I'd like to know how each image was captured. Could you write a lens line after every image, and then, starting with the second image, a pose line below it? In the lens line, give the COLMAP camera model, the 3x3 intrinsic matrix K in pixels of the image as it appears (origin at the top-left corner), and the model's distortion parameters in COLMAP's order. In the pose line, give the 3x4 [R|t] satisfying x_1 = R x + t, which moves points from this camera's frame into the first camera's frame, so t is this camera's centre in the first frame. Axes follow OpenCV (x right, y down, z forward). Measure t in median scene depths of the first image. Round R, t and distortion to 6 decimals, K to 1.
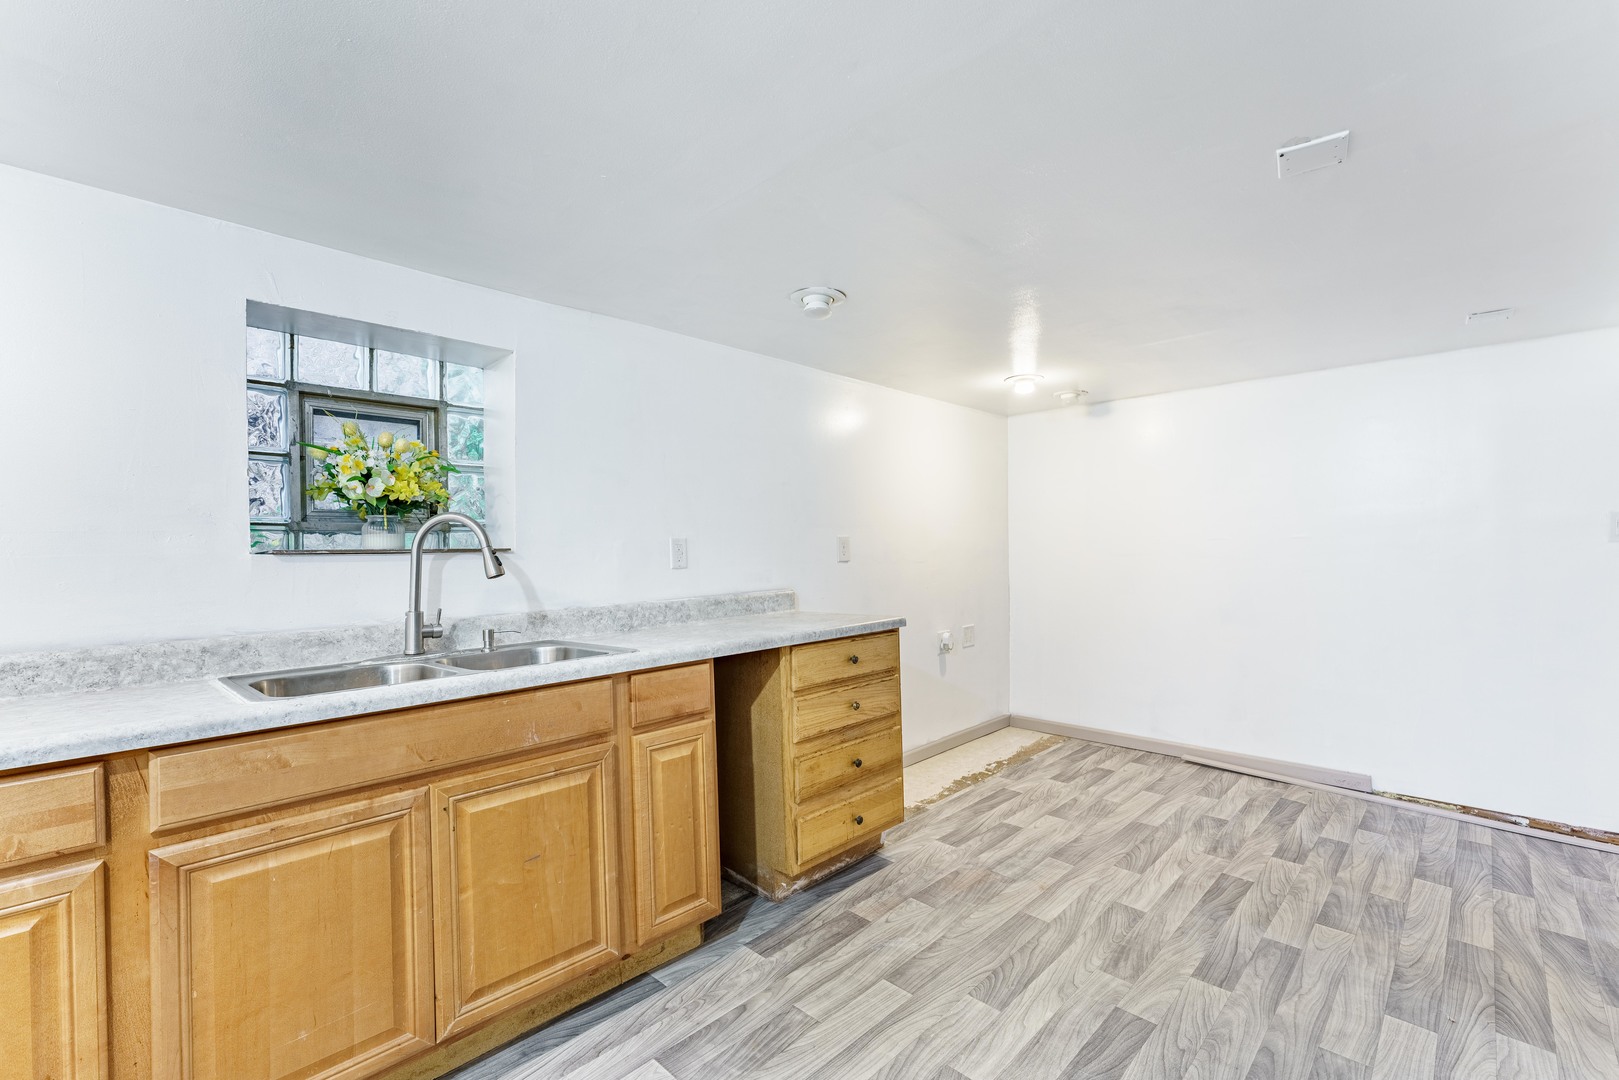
lens RADIAL K [[667.4, 0, 809.5], [0, 667.4, 540.0], [0, 0, 1]] dist [-0.003995, -0.000565]
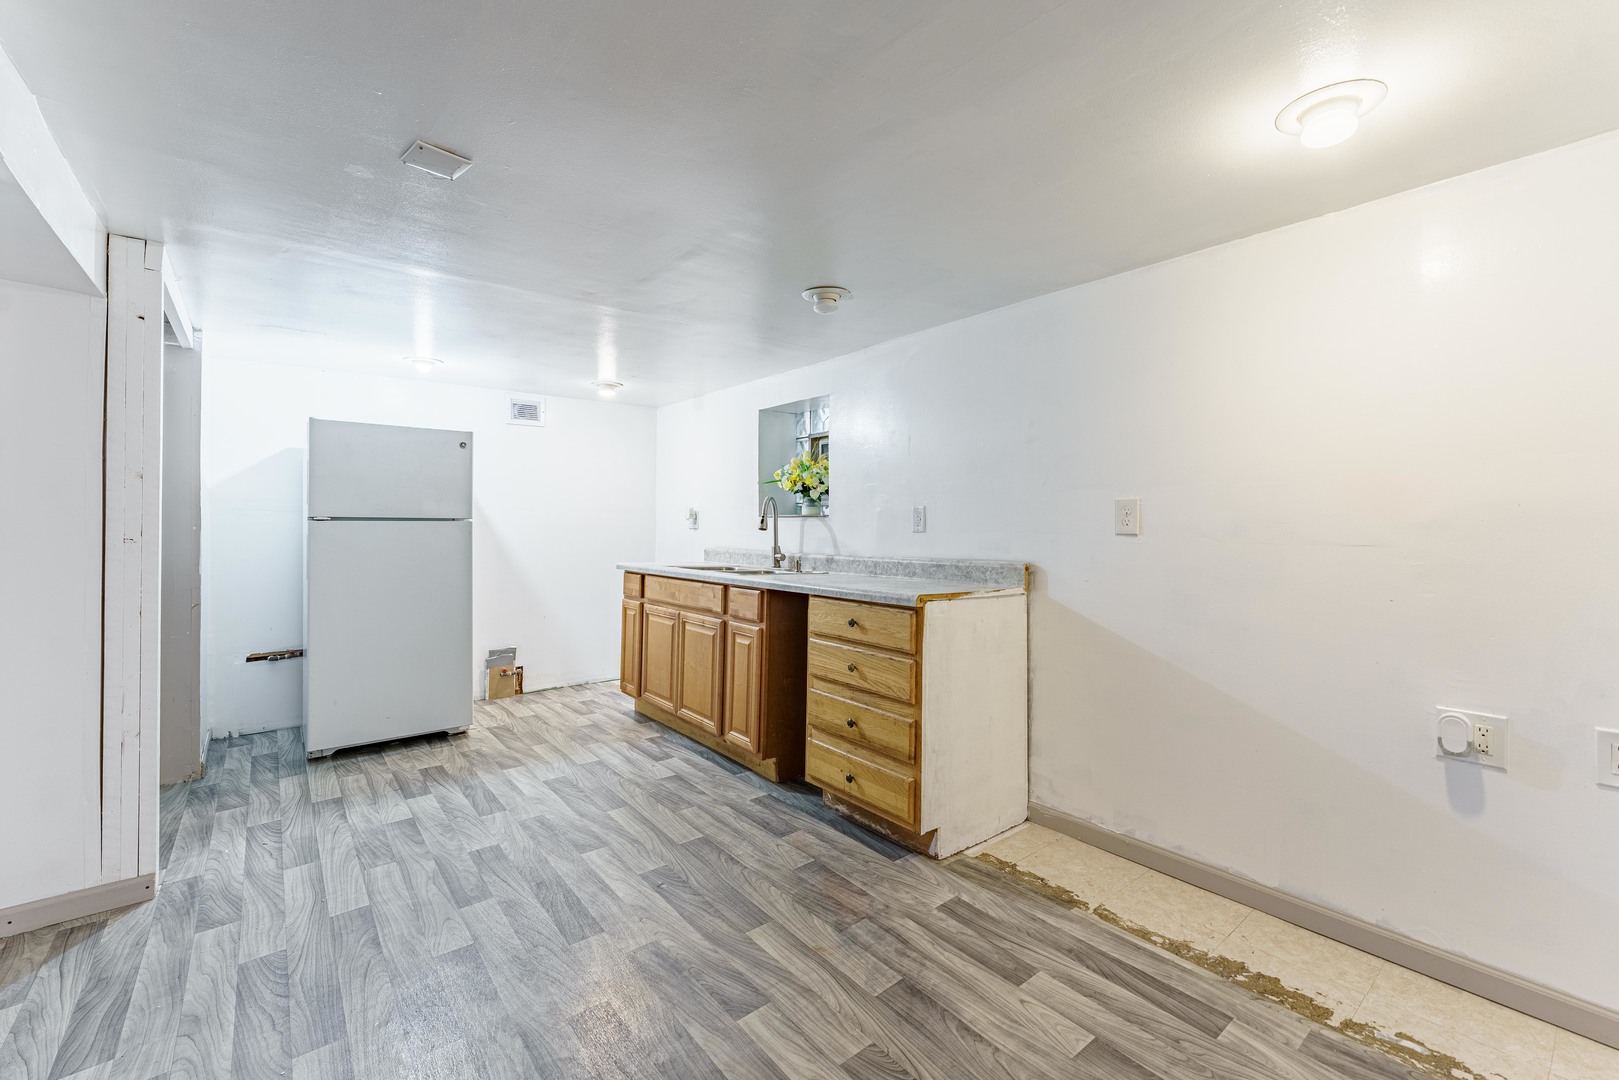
lens RADIAL K [[669.6, 0, 843.8], [0, 669.6, 557.0], [0, 0, 1]] dist [-0.001697, -0.000091]
pose [[-0.066932, 0.069126, -0.995360, 1.349494], [0.011879, 0.997582, 0.068481, 0.007513], [0.997687, -0.007241, -0.067591, 1.328908]]
